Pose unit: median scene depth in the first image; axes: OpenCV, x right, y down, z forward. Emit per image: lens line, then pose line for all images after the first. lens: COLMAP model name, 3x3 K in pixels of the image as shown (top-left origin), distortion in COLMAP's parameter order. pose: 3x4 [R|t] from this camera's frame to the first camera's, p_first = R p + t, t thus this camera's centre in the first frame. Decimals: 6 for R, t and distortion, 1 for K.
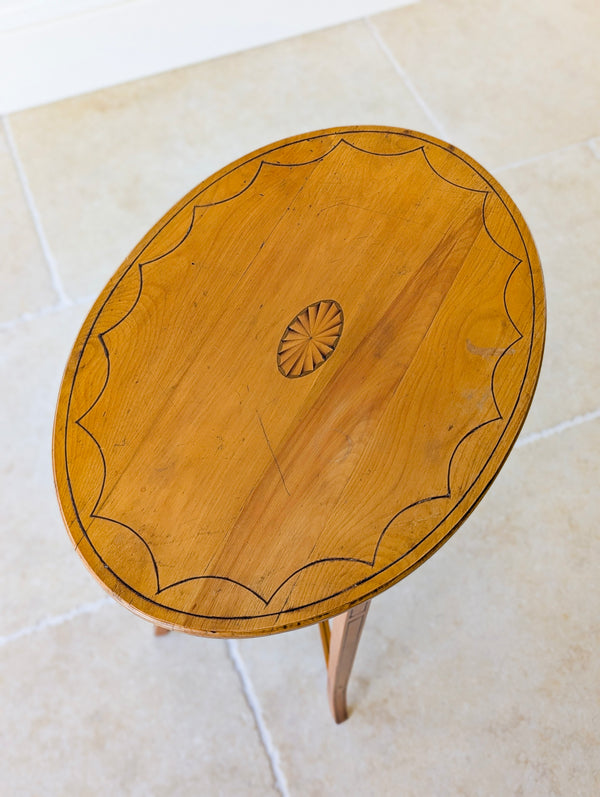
lens RADIAL K [[837.2, 0, 300.0], [0, 837.2, 398.5], [0, 0, 1]] dist [0.165031, -0.426547]
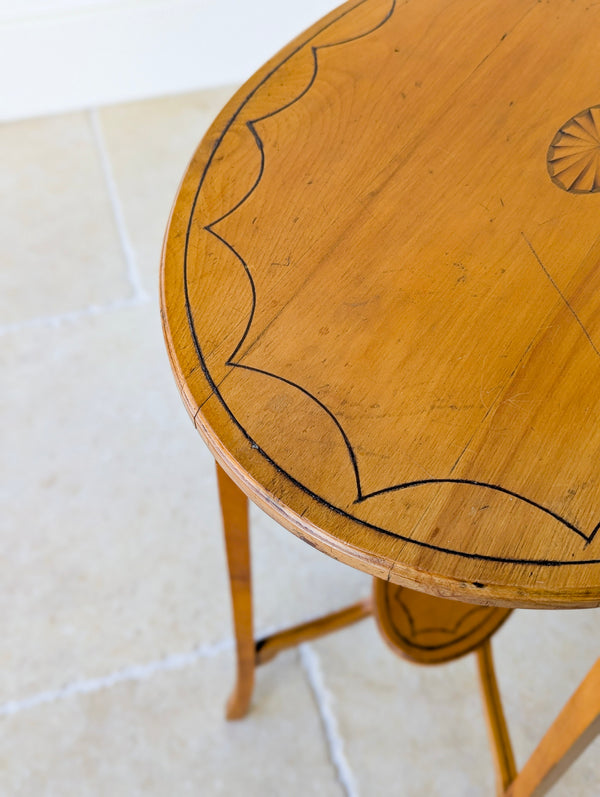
lens RADIAL K [[865.3, 0, 312.5], [0, 865.3, 381.7], [0, 0, 1]] dist [0.027037, -0.044049]
pose [[0.996453, 0.072035, -0.043495, -0.151409], [-0.078596, 0.981379, -0.175264, 0.214552], [0.030060, 0.178061, 0.983560, 0.422010]]
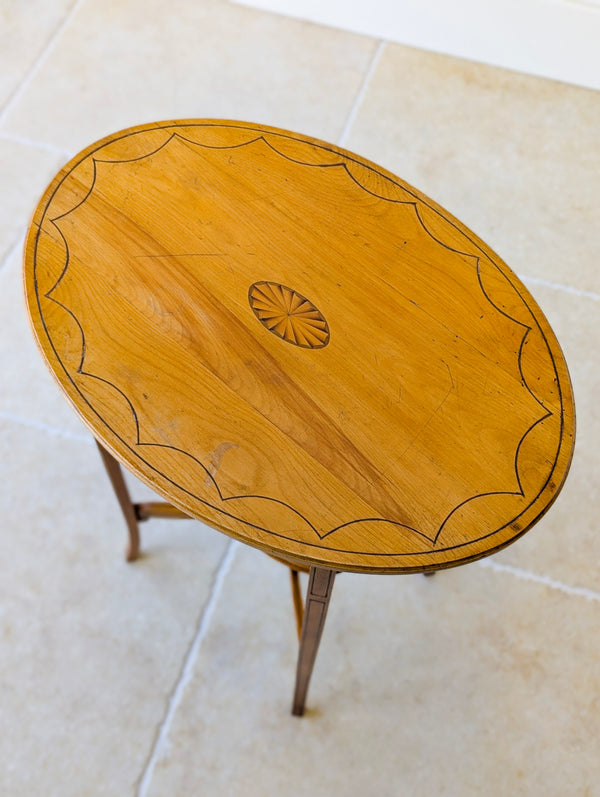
lens RADIAL K [[889.5, 0, 300.0], [0, 889.5, 398.5], [0, 0, 1]] dist [0.174051, -0.619135]
pose [[-0.267932, 0.838219, -0.474974, 0.596079], [-0.862239, 0.011326, 0.506375, -0.619047], [0.429833, 0.545216, 0.719711, 0.297728]]
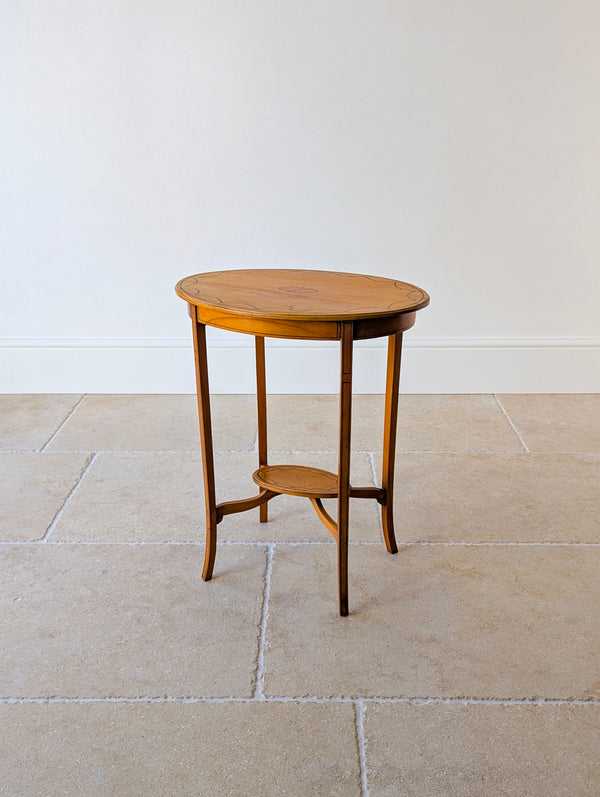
lens RADIAL K [[818.1, 0, 302.1], [0, 818.1, 398.6], [0, 0, 1]] dist [0.036759, -0.002355]
pose [[0.019605, 0.362431, -0.931804, 2.237948], [-0.874746, 0.457558, 0.159566, -0.305256], [0.484186, 0.811964, 0.326005, 0.511010]]
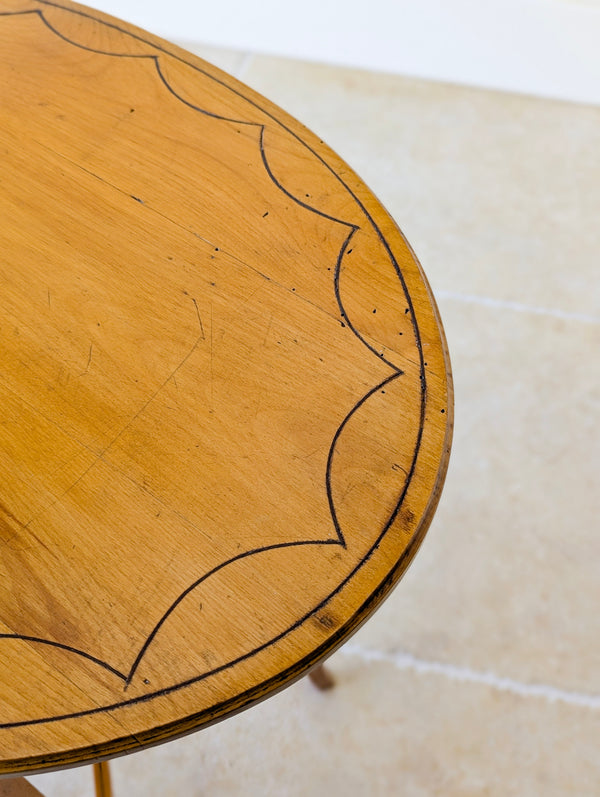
lens RADIAL K [[865.3, 0, 312.5], [0, 865.3, 381.7], [0, 0, 1]] dist [0.027037, -0.044049]
pose [[-0.169947, 0.789515, -0.589733, 0.348026], [-0.881859, 0.145248, 0.448585, -0.520799], [0.439822, 0.596297, 0.671556, 0.816269]]
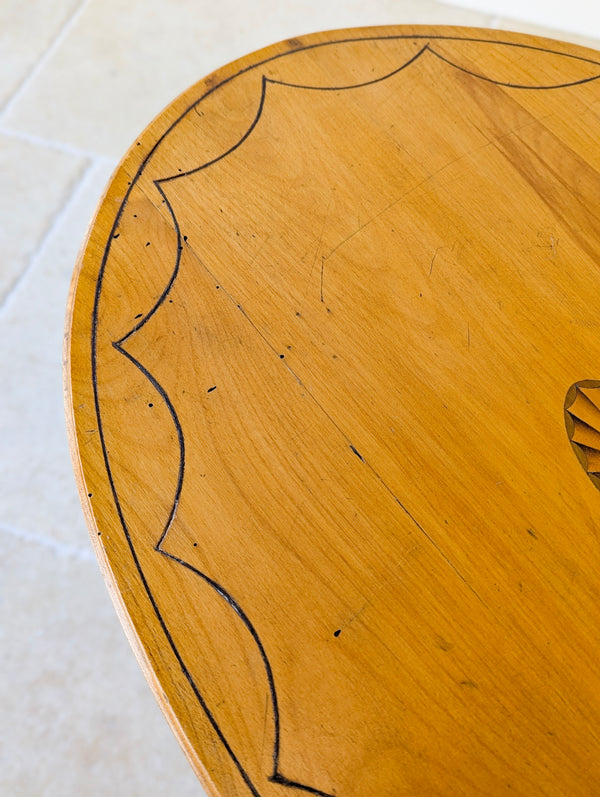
lens RADIAL K [[853.2, 0, 299.7], [0, 853.2, 407.2], [0, 0, 1]] dist [0.037094, -0.013988]
pose [[0.444074, -0.776682, 0.446724, -0.234078], [0.762510, 0.589413, 0.266777, -0.343910], [-0.470506, 0.222163, 0.853972, 0.709575]]
